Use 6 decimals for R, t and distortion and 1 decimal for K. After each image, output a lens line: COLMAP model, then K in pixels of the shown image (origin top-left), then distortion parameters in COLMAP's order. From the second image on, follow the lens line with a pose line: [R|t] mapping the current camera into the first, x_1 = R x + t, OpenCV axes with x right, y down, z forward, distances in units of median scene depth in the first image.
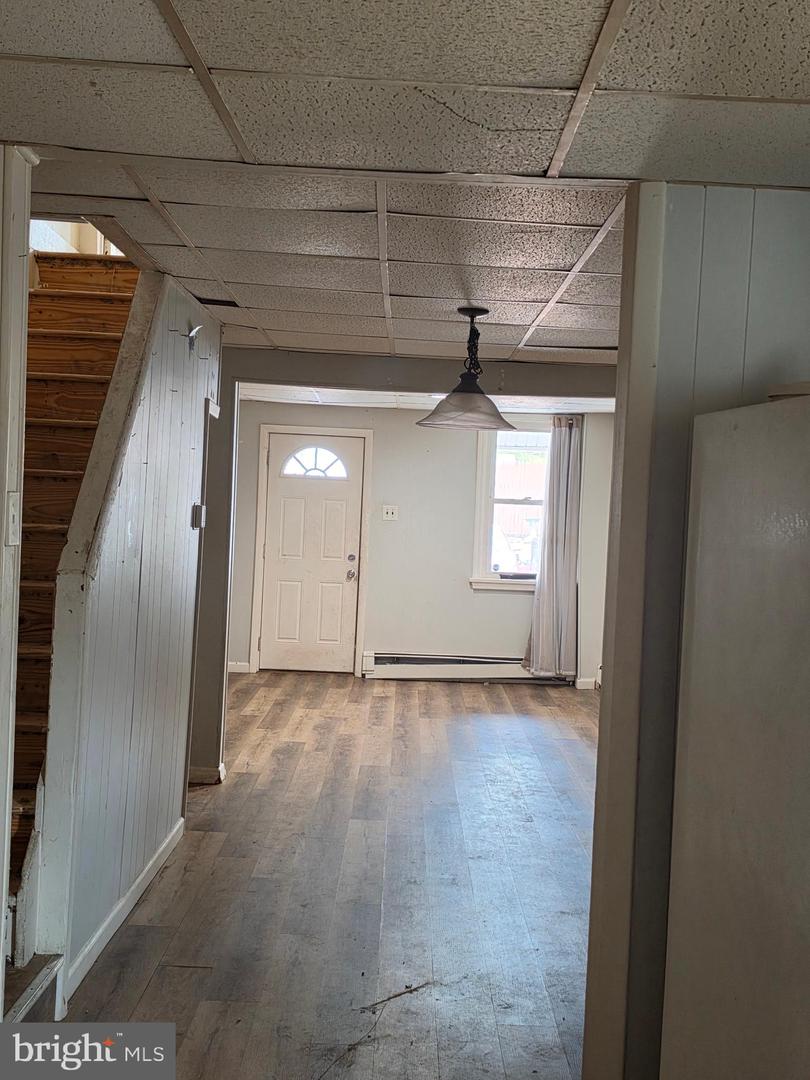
lens RADIAL K [[1280.8, 0, 405.0], [0, 1280.8, 540.0], [0, 0, 1]] dist [0.124044, 0.002714]
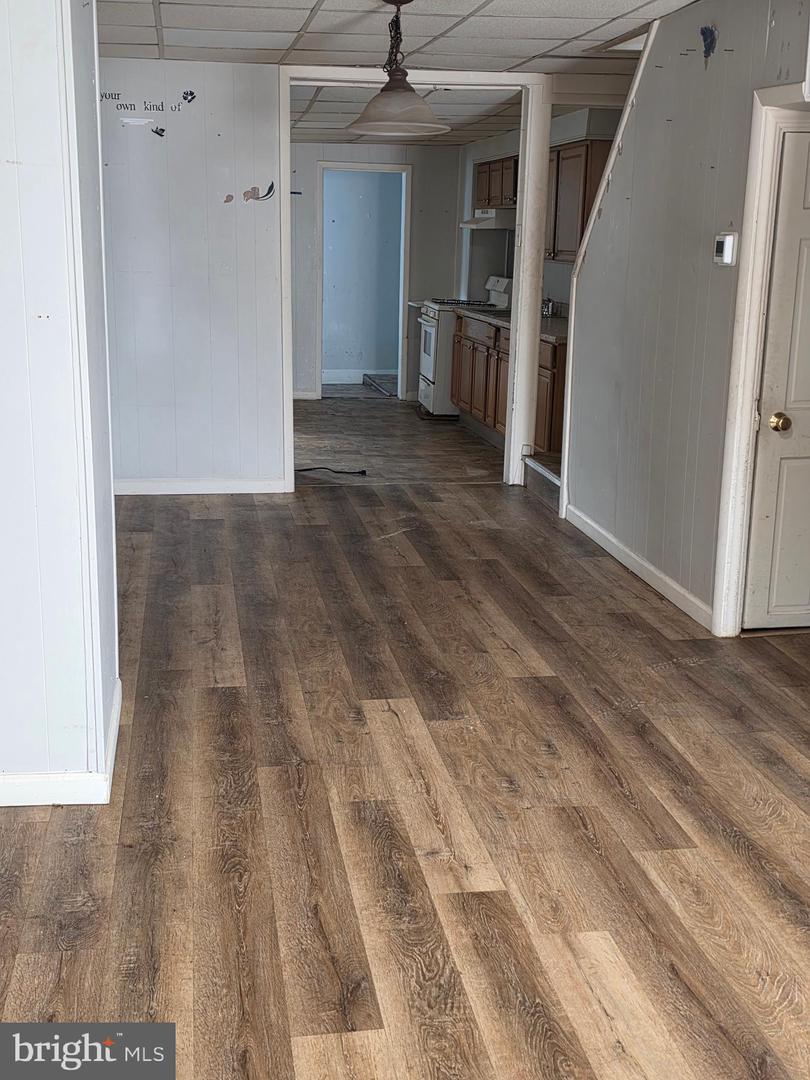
lens RADIAL K [[1280.8, 0, 405.0], [0, 1280.8, 540.0], [0, 0, 1]] dist [0.124044, 0.002714]
pose [[-0.988476, -0.028960, -0.148584, 0.014698], [-0.062084, 0.972741, 0.223429, -0.001091], [0.138063, 0.230079, -0.963329, 0.163753]]
